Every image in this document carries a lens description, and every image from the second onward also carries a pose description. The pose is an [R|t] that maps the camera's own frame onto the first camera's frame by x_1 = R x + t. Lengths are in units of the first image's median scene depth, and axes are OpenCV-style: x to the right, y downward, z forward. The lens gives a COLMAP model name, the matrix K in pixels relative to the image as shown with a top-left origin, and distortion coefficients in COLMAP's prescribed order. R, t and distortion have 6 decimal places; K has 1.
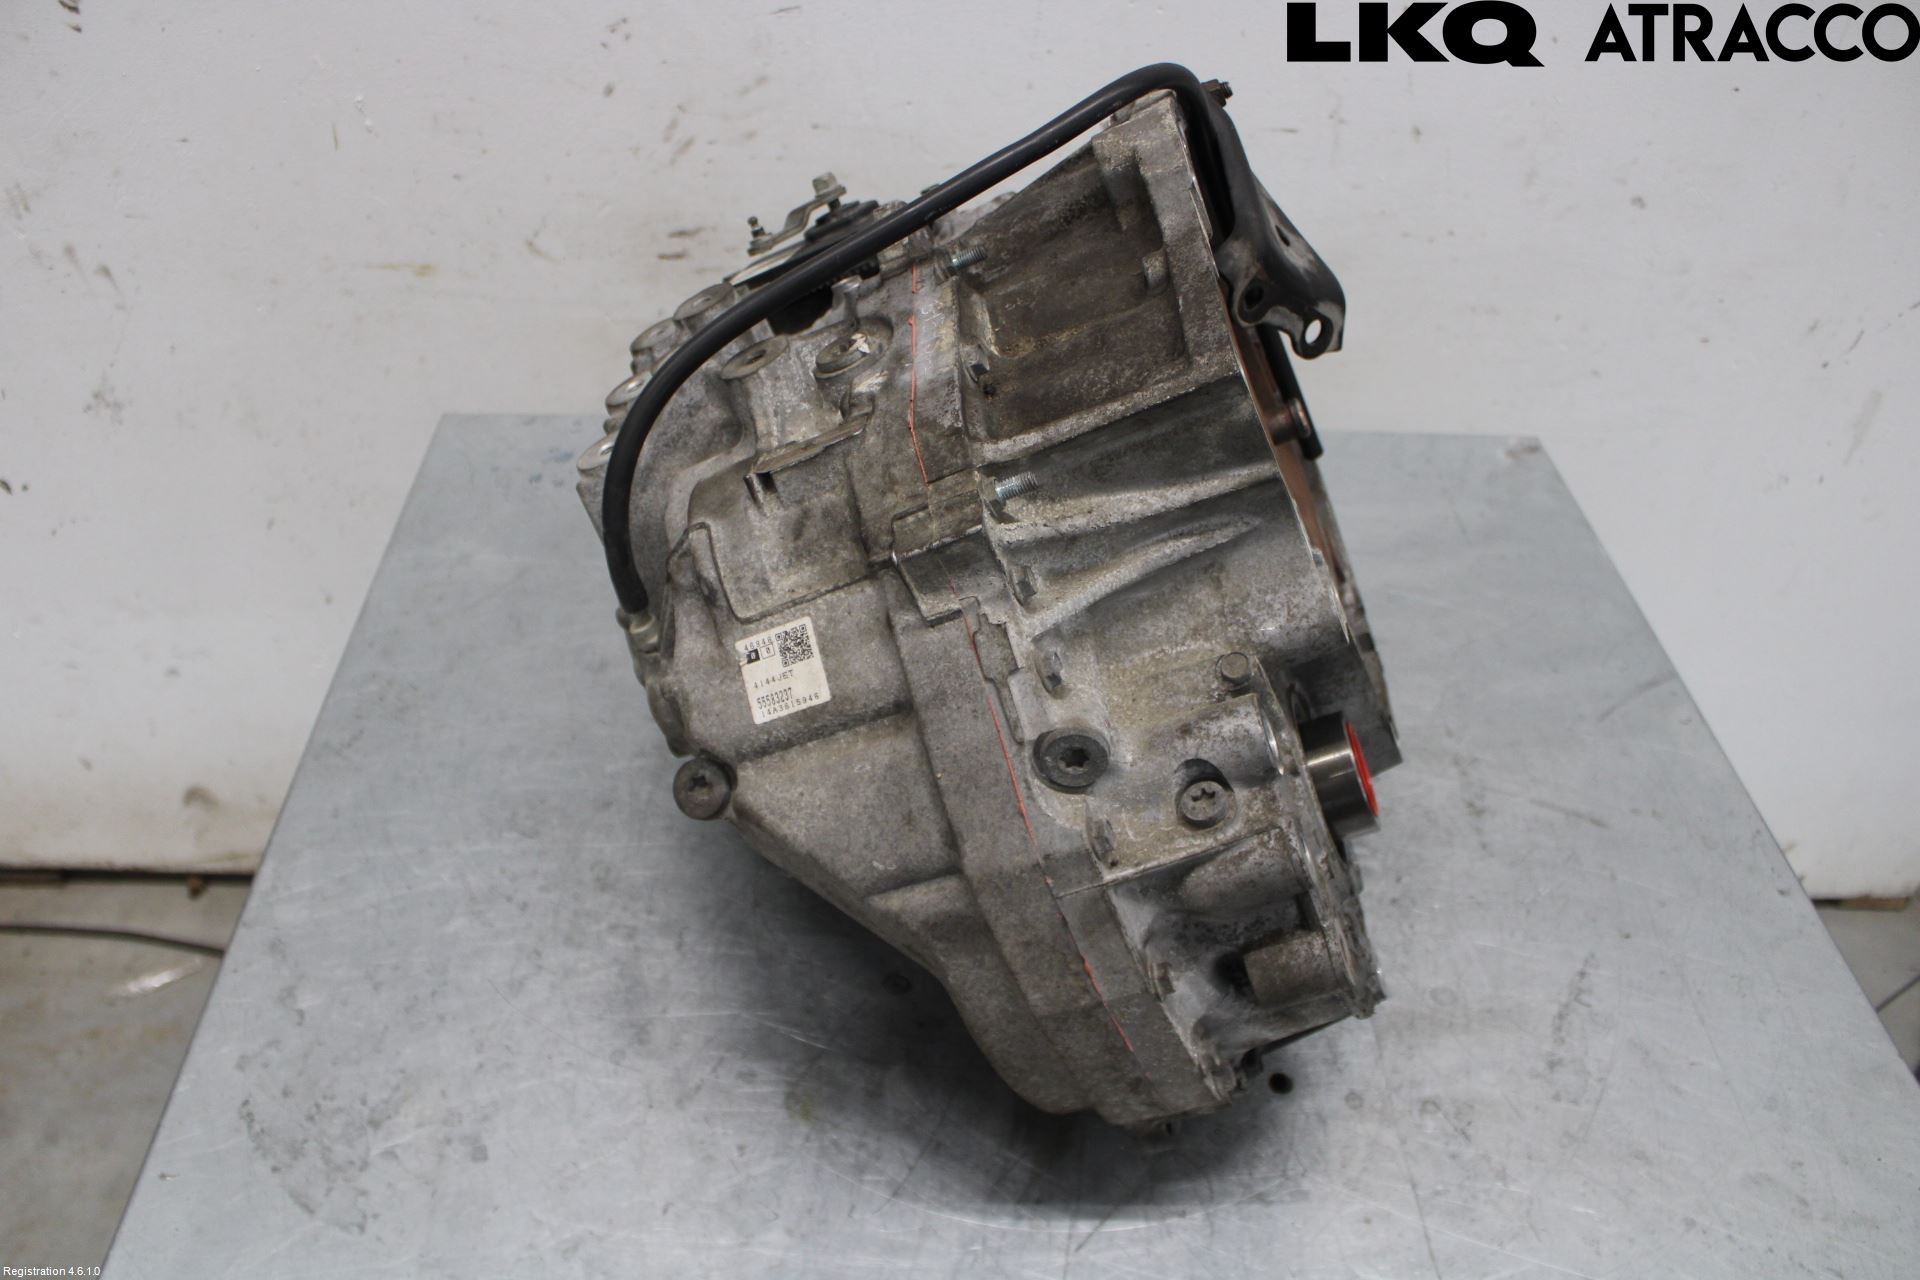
lens RADIAL K [[1503.1, 0, 960.0], [0, 1503.1, 640.0], [0, 0, 1]] dist [-0.159537, 0.109856]
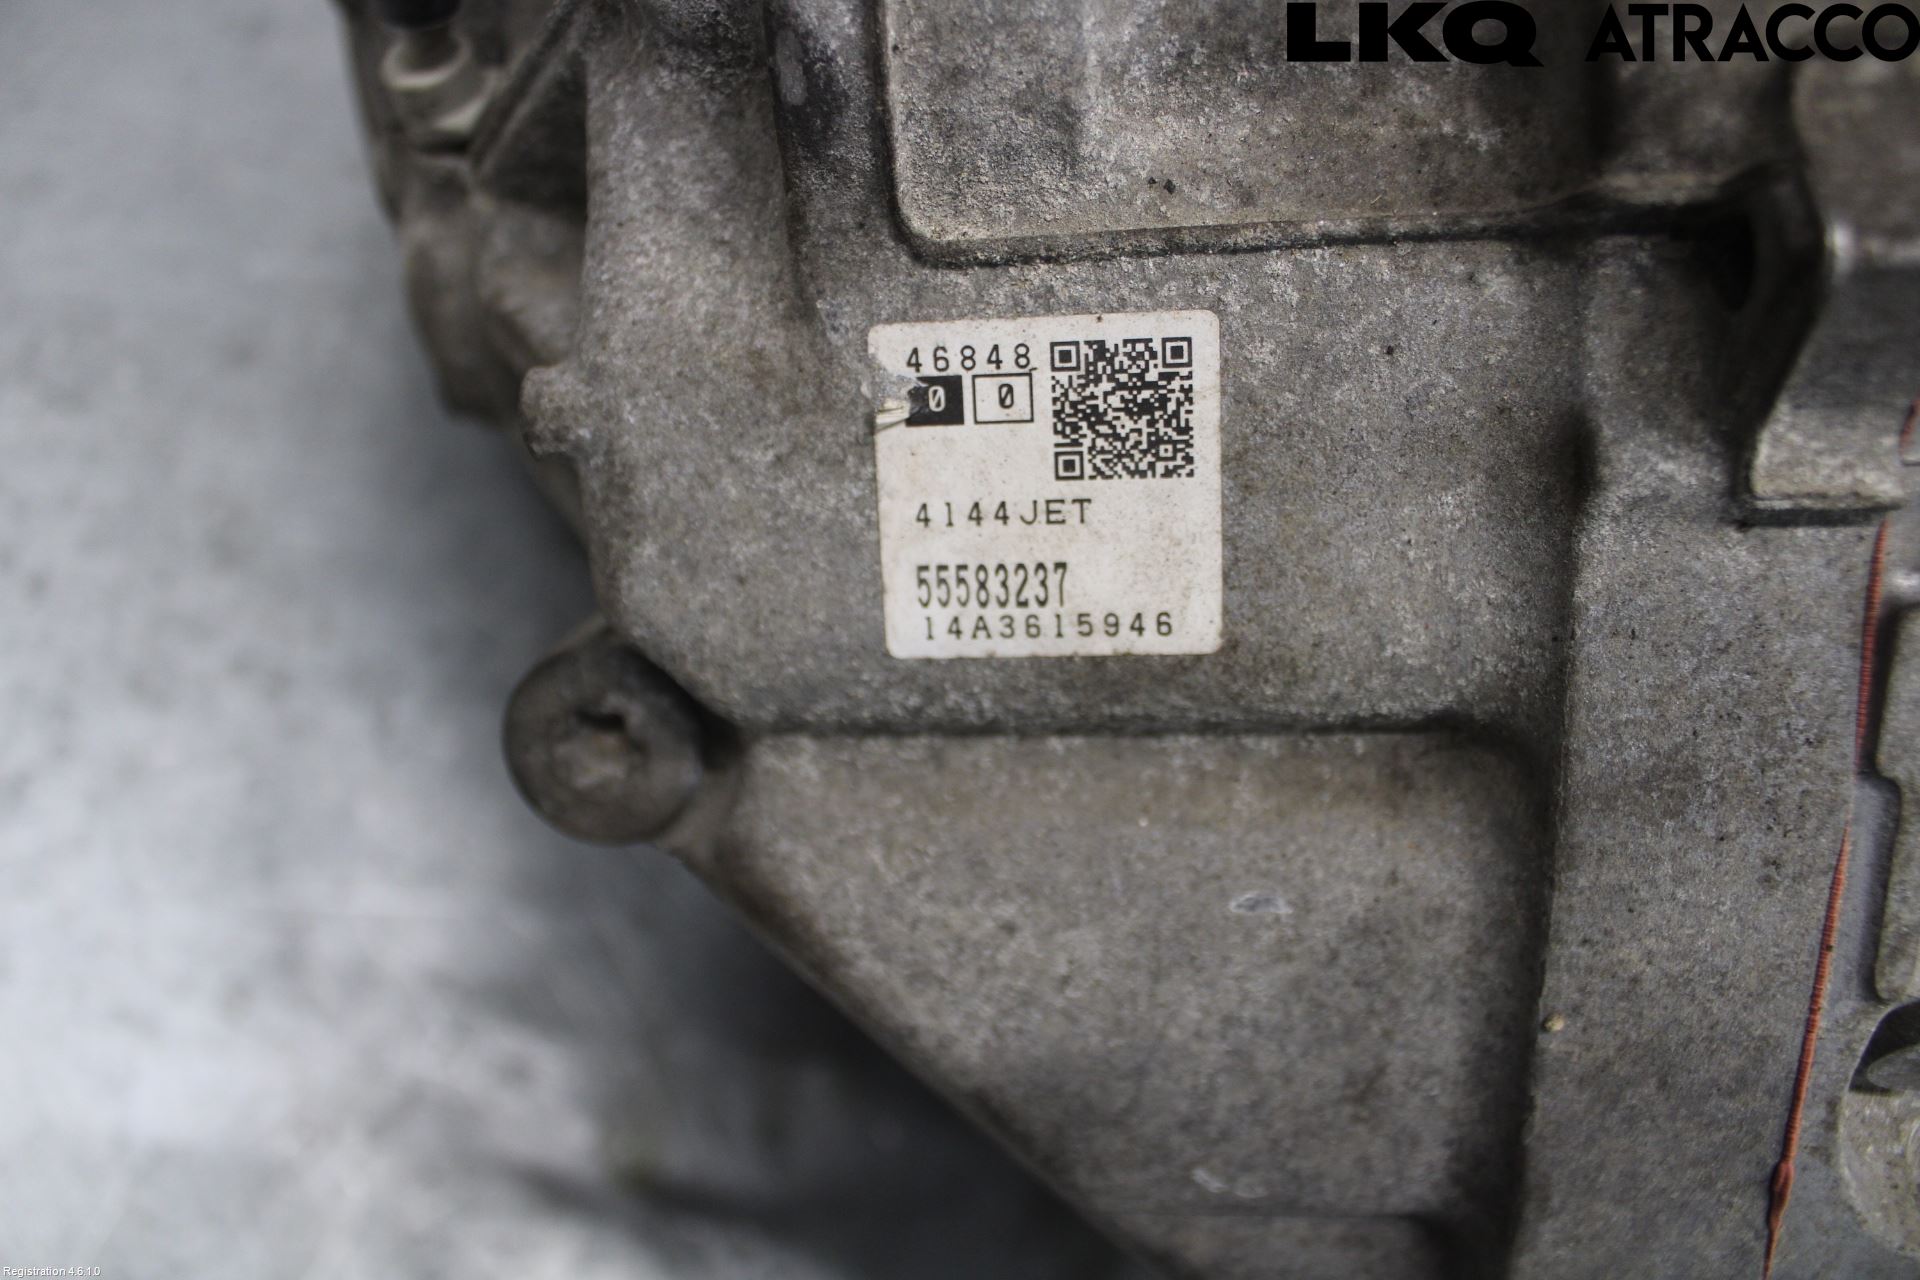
lens RADIAL K [[1503.1, 0, 960.0], [0, 1503.1, 640.0], [0, 0, 1]] dist [-0.159537, 0.109856]
pose [[0.951076, 0.155823, 0.266783, -0.196409], [-0.247146, 0.901883, 0.354296, -0.043163], [-0.185400, -0.402897, 0.896271, 0.764914]]
